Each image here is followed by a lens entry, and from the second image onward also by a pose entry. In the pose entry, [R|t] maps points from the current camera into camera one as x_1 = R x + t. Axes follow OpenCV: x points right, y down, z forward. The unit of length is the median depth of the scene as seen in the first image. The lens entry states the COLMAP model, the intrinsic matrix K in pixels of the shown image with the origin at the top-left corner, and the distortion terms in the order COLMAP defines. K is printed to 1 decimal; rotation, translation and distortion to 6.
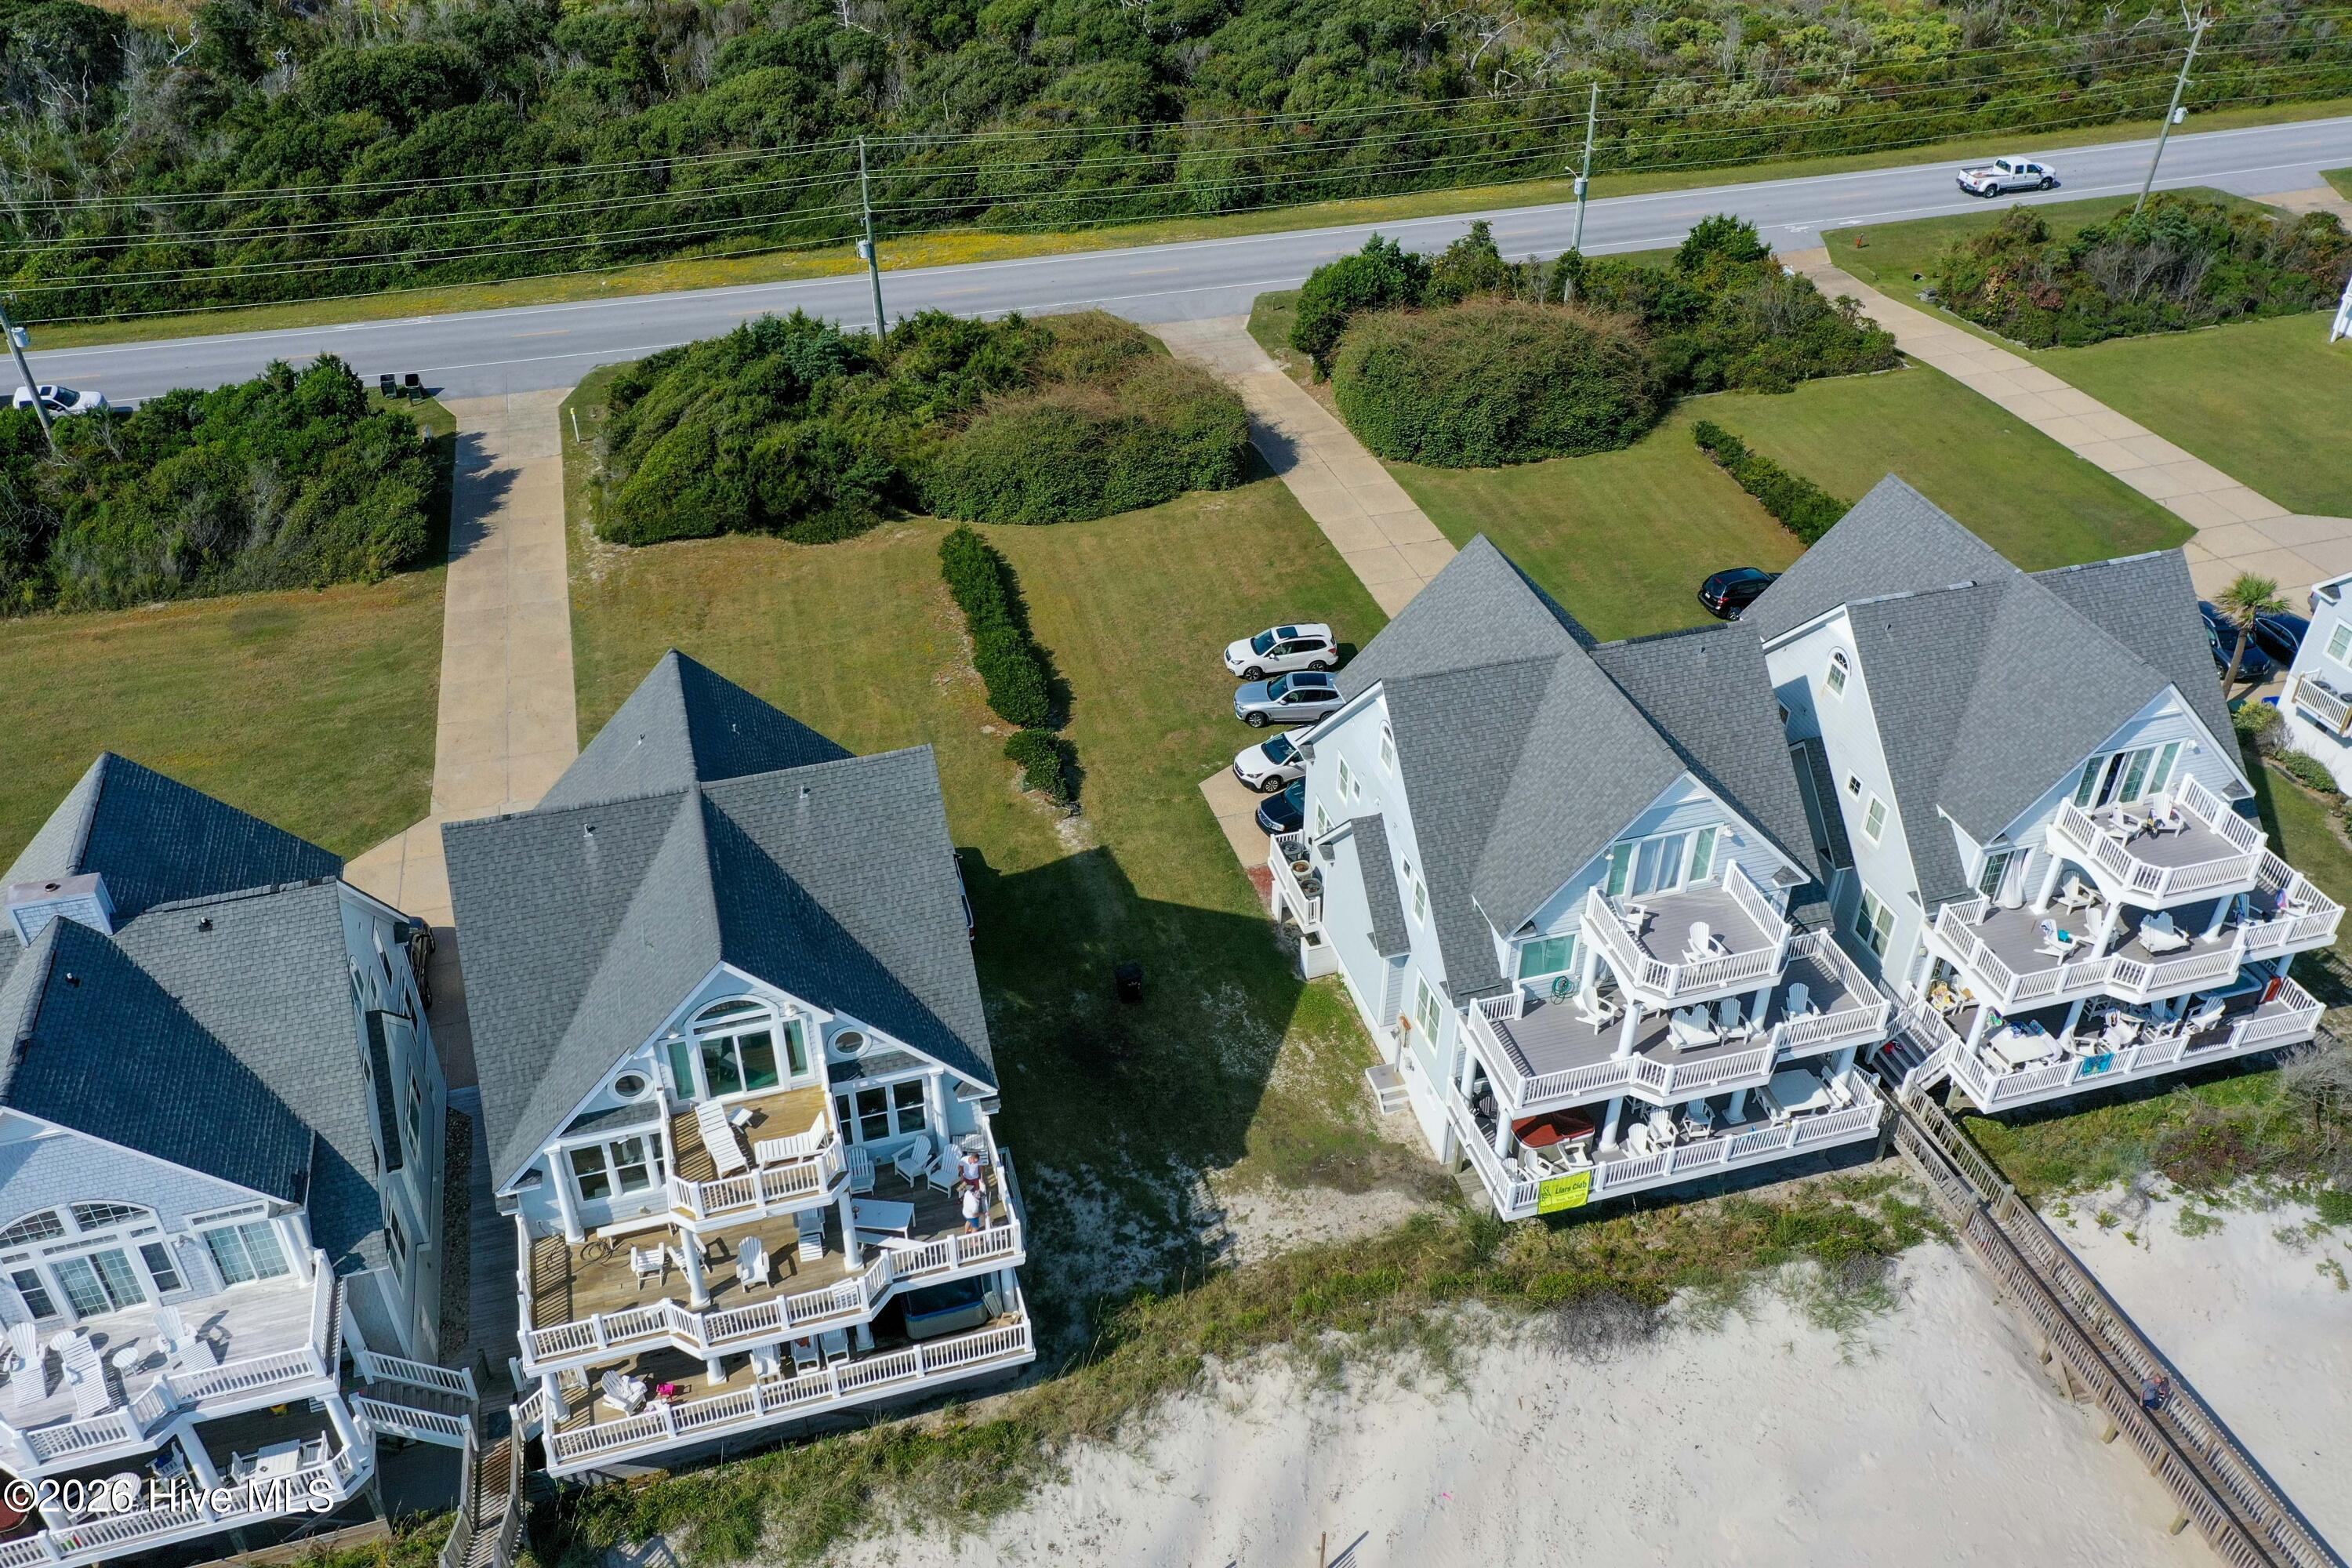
lens RADIAL K [[1880.2, 0, 1176.0], [0, 1880.2, 784.0], [0, 0, 1]] dist [0.025186, 0.005108]
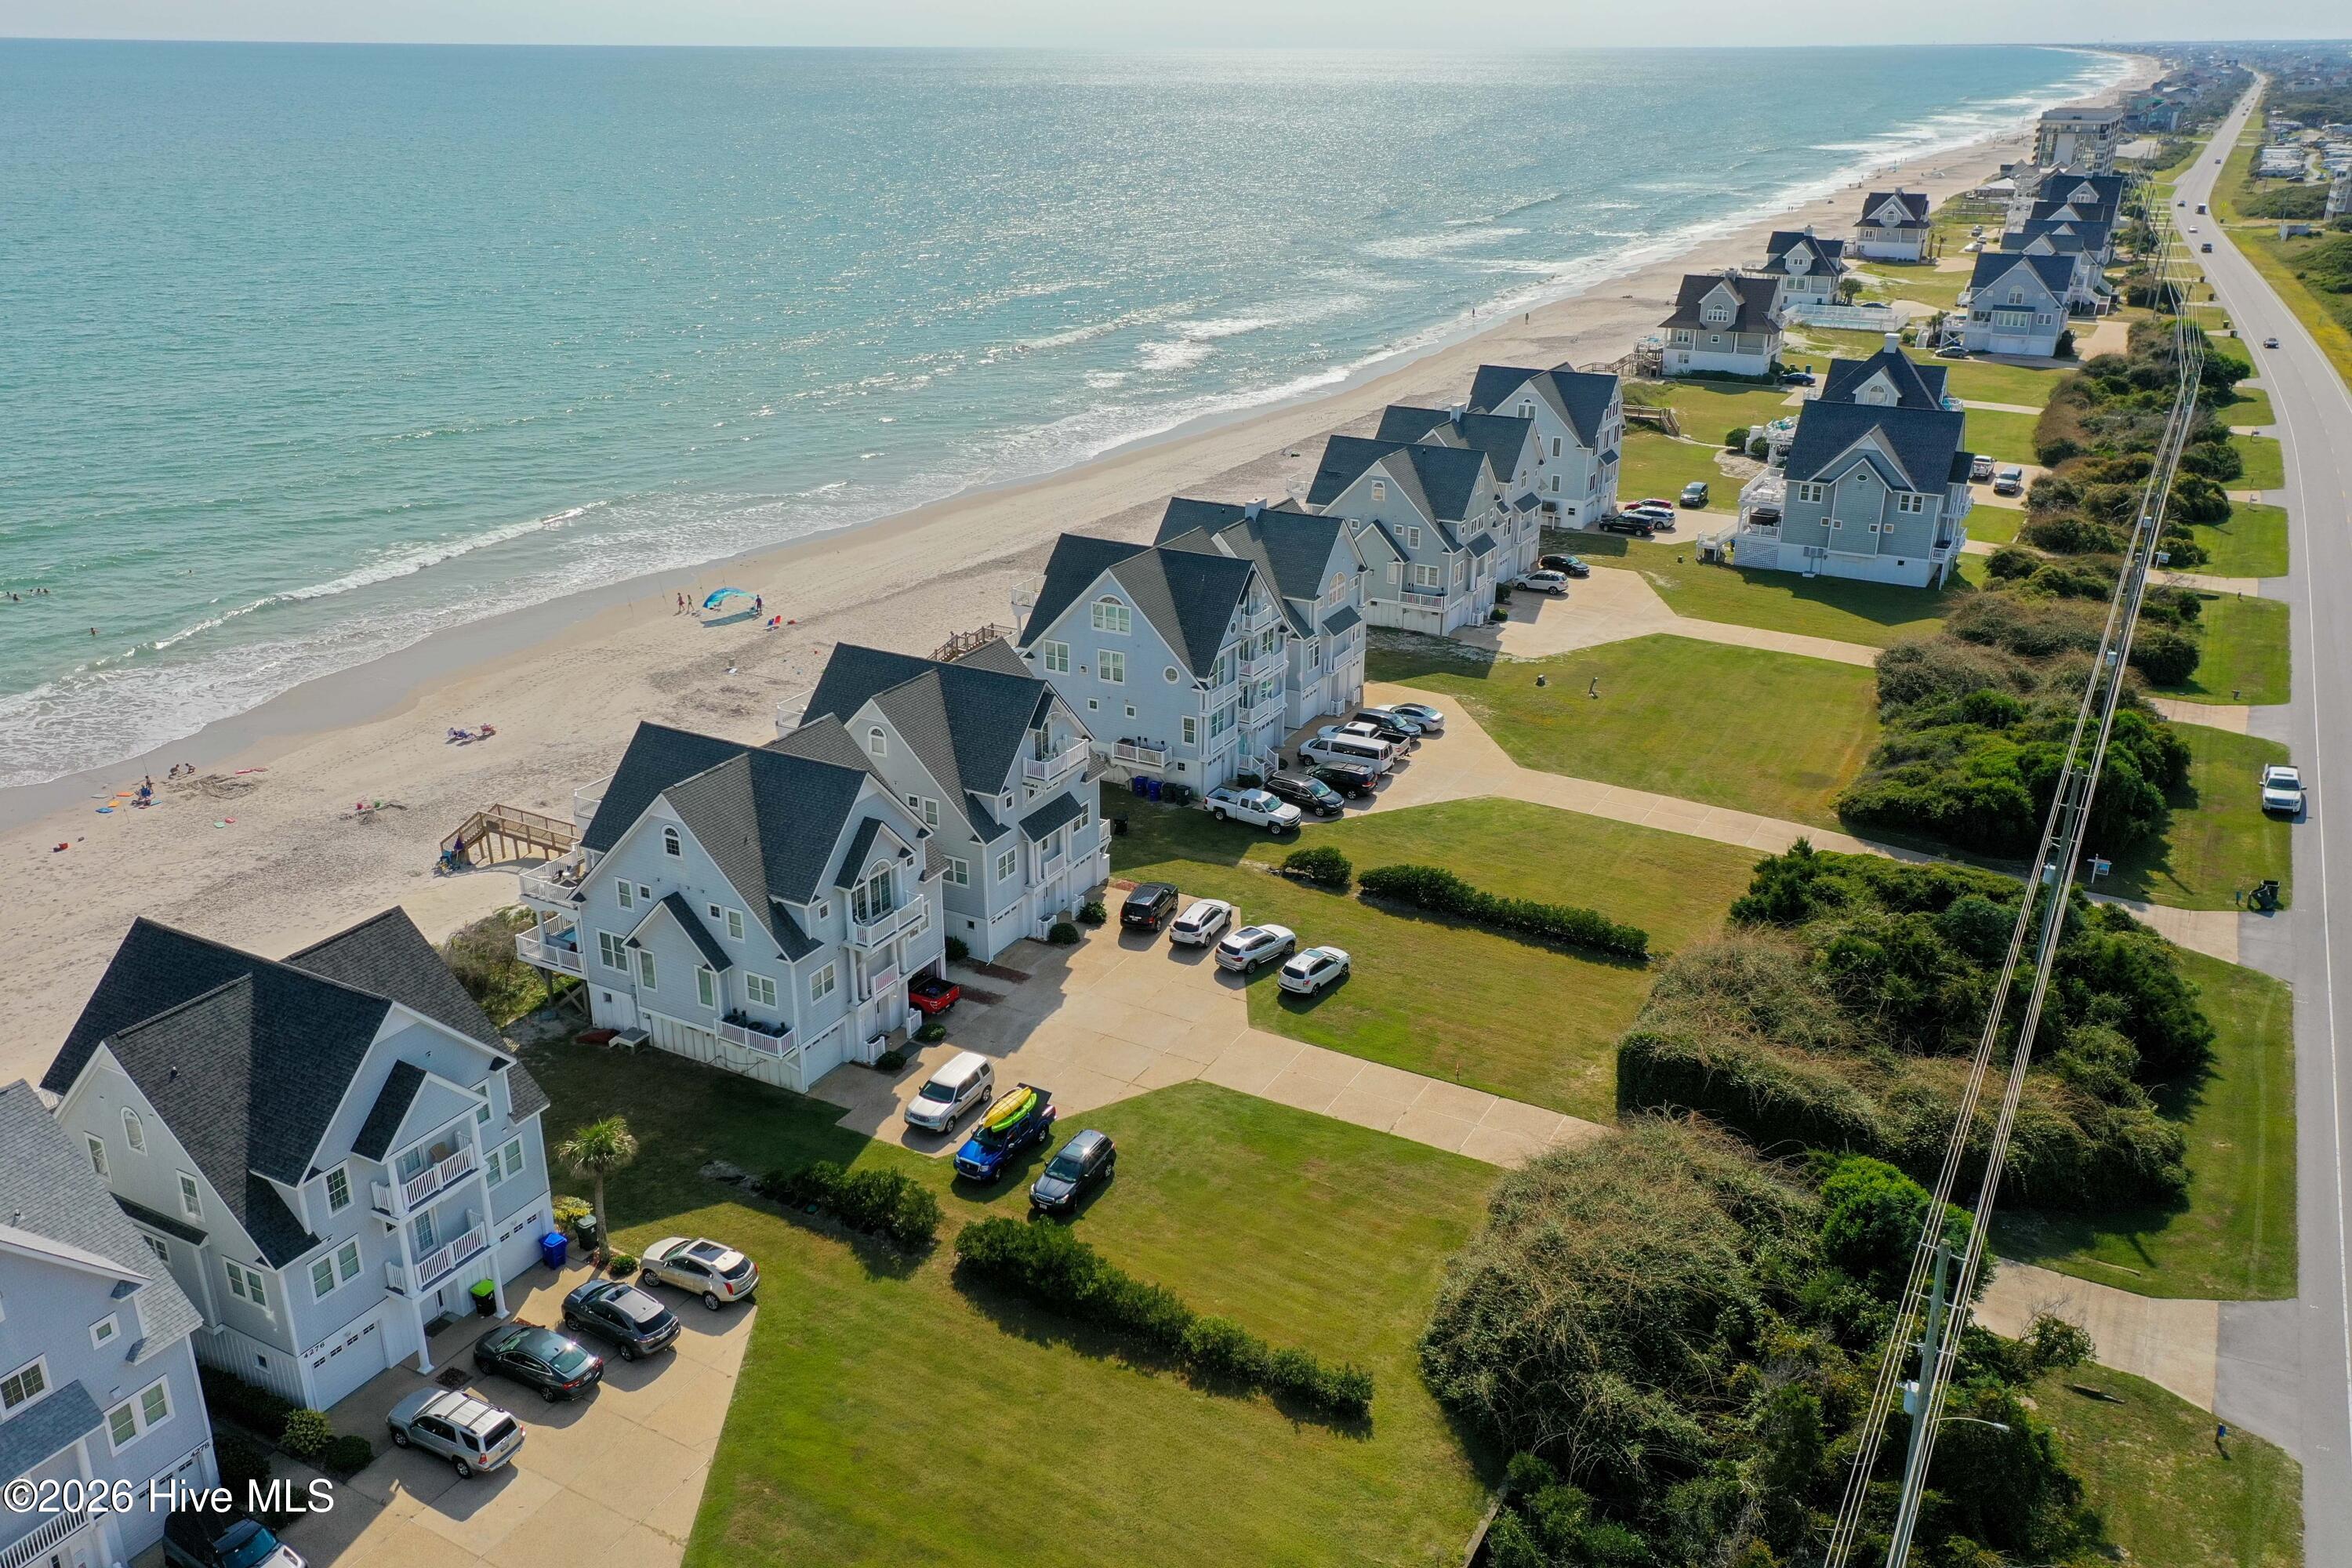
lens RADIAL K [[1868.1, 0, 1176.0], [0, 1868.1, 784.0], [0, 0, 1]] dist [0.019301, 0.005251]
pose [[-0.709742, 0.254626, -0.656835, 1.397616], [-0.414964, 0.602351, 0.681894, -1.469168], [0.569273, 0.756531, -0.321853, 1.988311]]
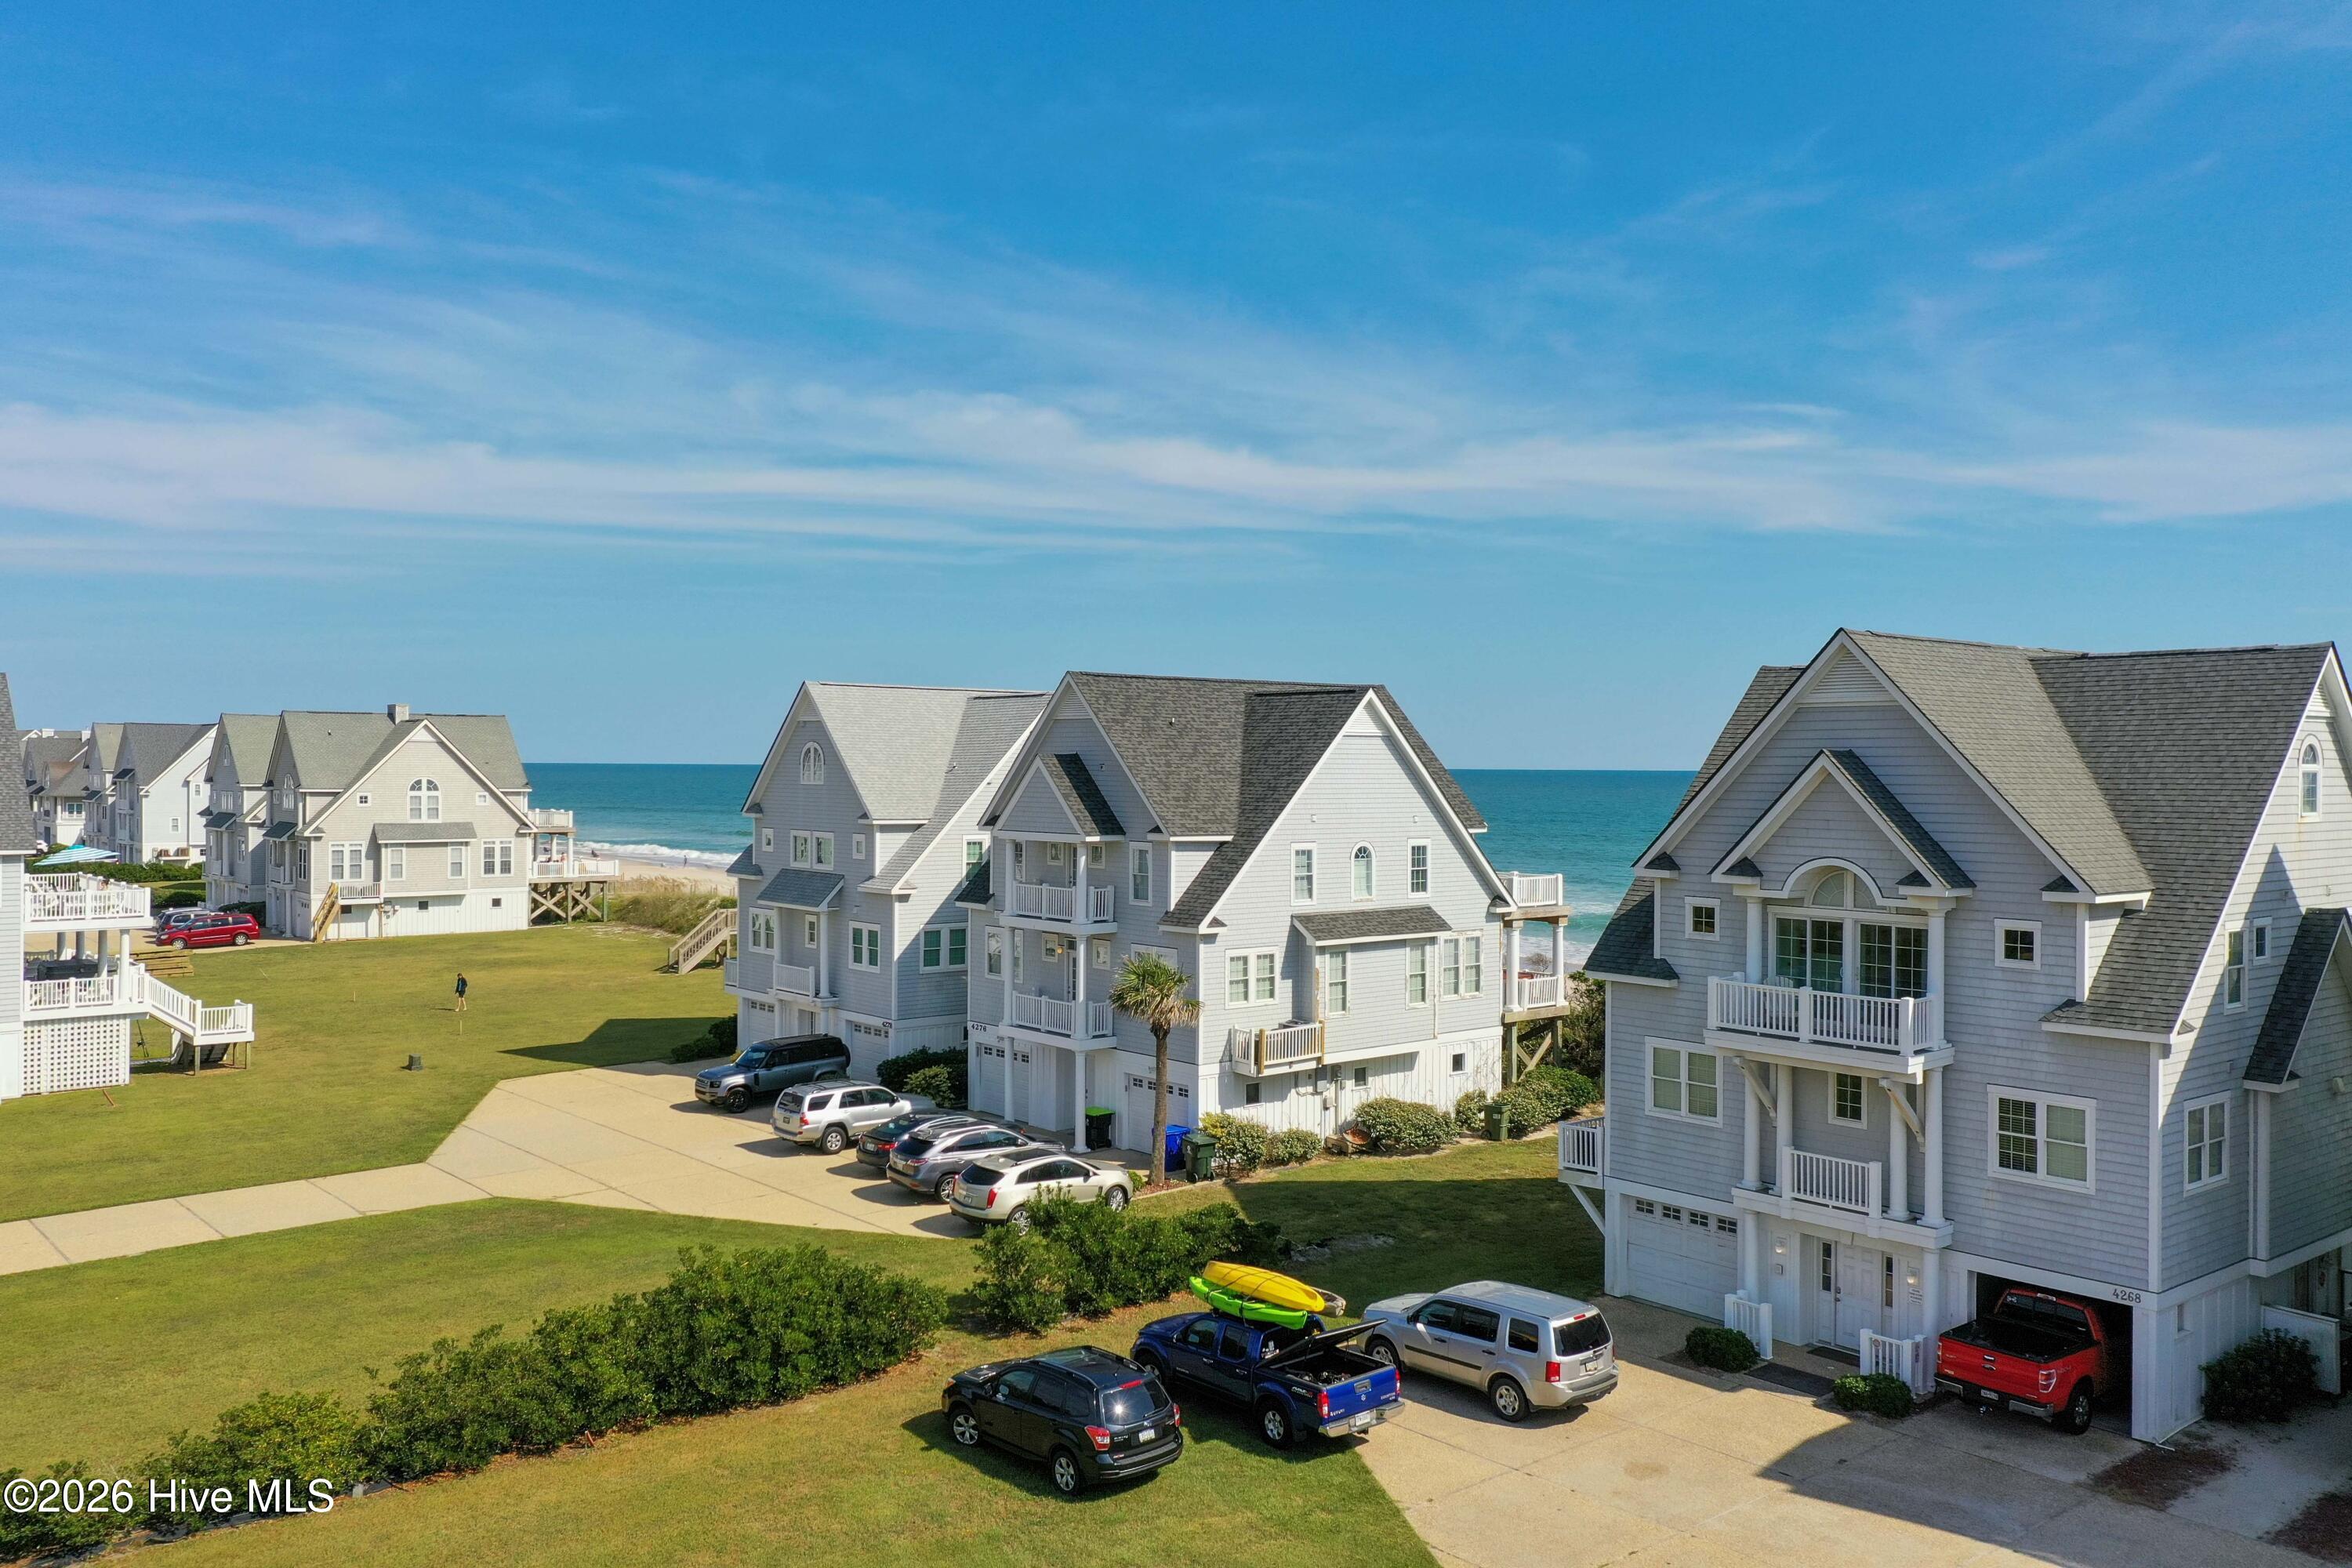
lens RADIAL K [[1868.1, 0, 1176.0], [0, 1868.1, 784.0], [0, 0, 1]] dist [0.019301, 0.005251]
pose [[-0.399257, -0.014264, 0.916728, -0.066789], [0.528832, 0.813205, 0.242972, -0.470058], [-0.748953, 0.581803, -0.317135, 1.727970]]
